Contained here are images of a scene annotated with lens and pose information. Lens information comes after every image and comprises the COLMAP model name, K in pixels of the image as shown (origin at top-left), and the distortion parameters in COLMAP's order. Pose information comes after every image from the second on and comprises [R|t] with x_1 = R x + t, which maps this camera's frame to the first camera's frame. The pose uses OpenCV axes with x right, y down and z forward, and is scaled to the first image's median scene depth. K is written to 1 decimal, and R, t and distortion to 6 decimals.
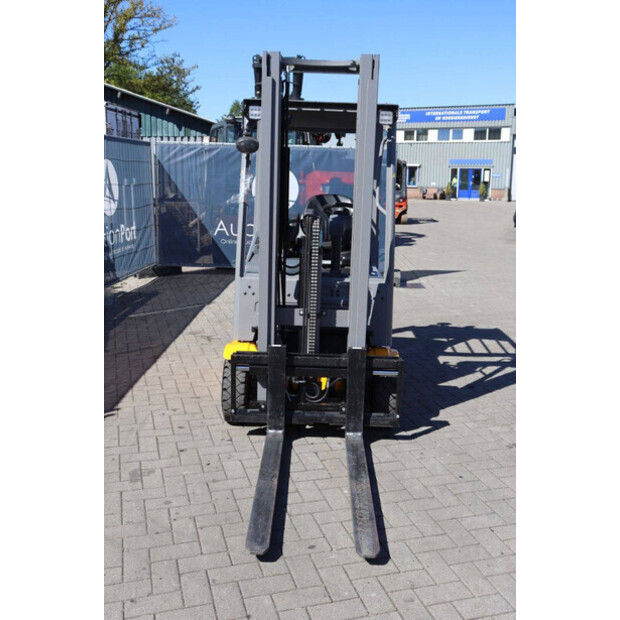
lens RADIAL K [[657.8, 0, 310.0], [0, 657.8, 310.0], [0, 0, 1]] dist [-0.052030, -0.012605]
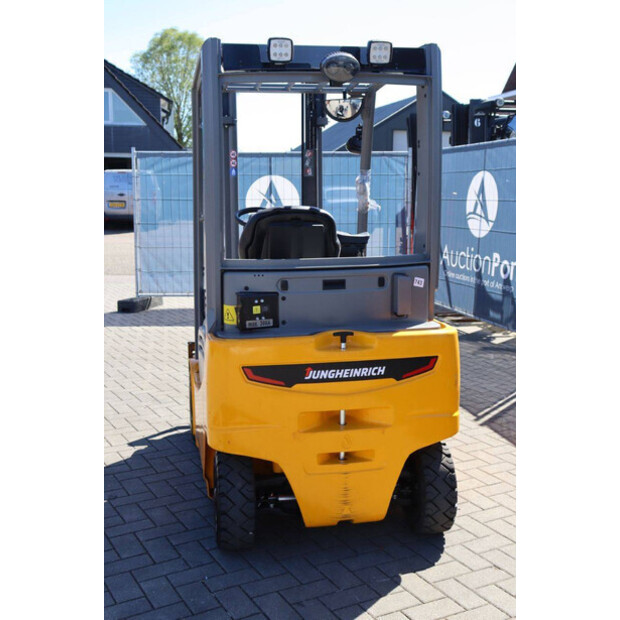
lens RADIAL K [[767.4, 0, 299.3], [0, 767.4, 309.6], [0, 0, 1]] dist [0.006303, 0.071919]
pose [[-0.980931, 0.006957, -0.194230, 0.198736], [-0.061853, 0.936226, 0.345911, -0.409649], [0.184249, 0.351329, -0.917944, 2.088448]]
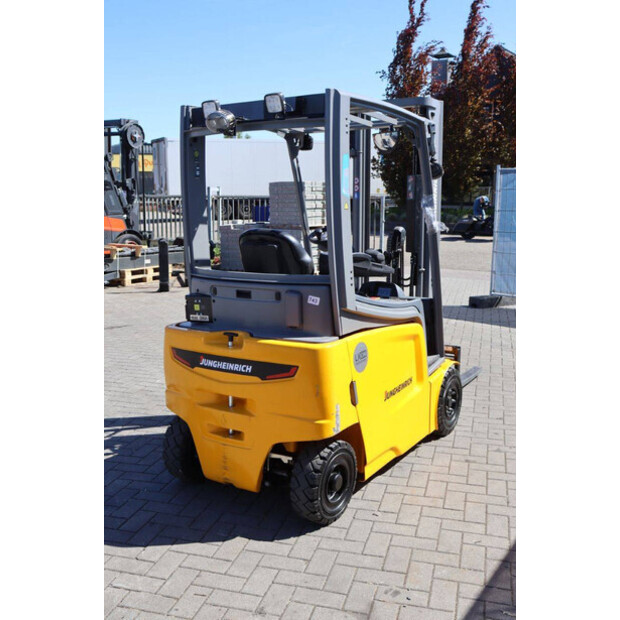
lens RADIAL K [[657.8, 0, 310.0], [0, 657.8, 310.0], [0, 0, 1]] dist [-0.052030, -0.012605]
pose [[-0.846978, -0.112628, 0.519560, -0.485507], [0.092209, 0.931365, 0.352216, -0.430362], [-0.523570, 0.346227, -0.778461, 1.975932]]
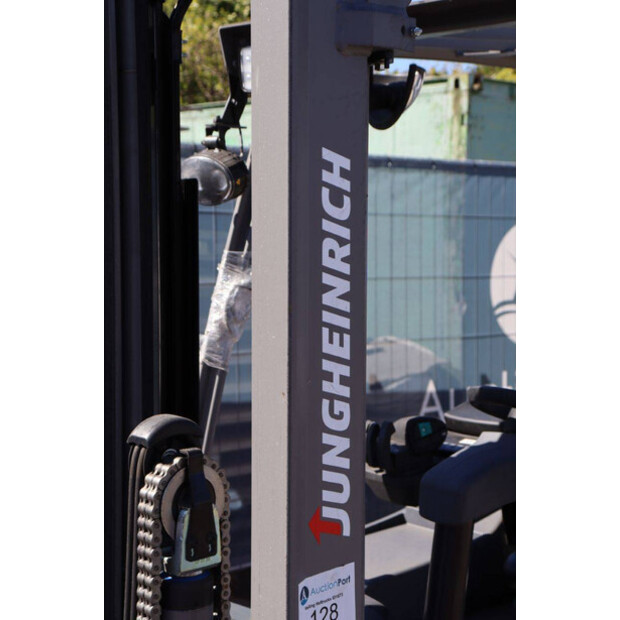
lens RADIAL K [[1207.3, 0, 310.0], [0, 1207.3, 310.0], [0, 0, 1]] dist [0.017332, 0.051960]
pose [[0.685316, 0.032071, -0.727539, 0.350685], [-0.140717, 0.986034, -0.089085, -0.151555], [0.714521, 0.163429, 0.680258, 0.676878]]
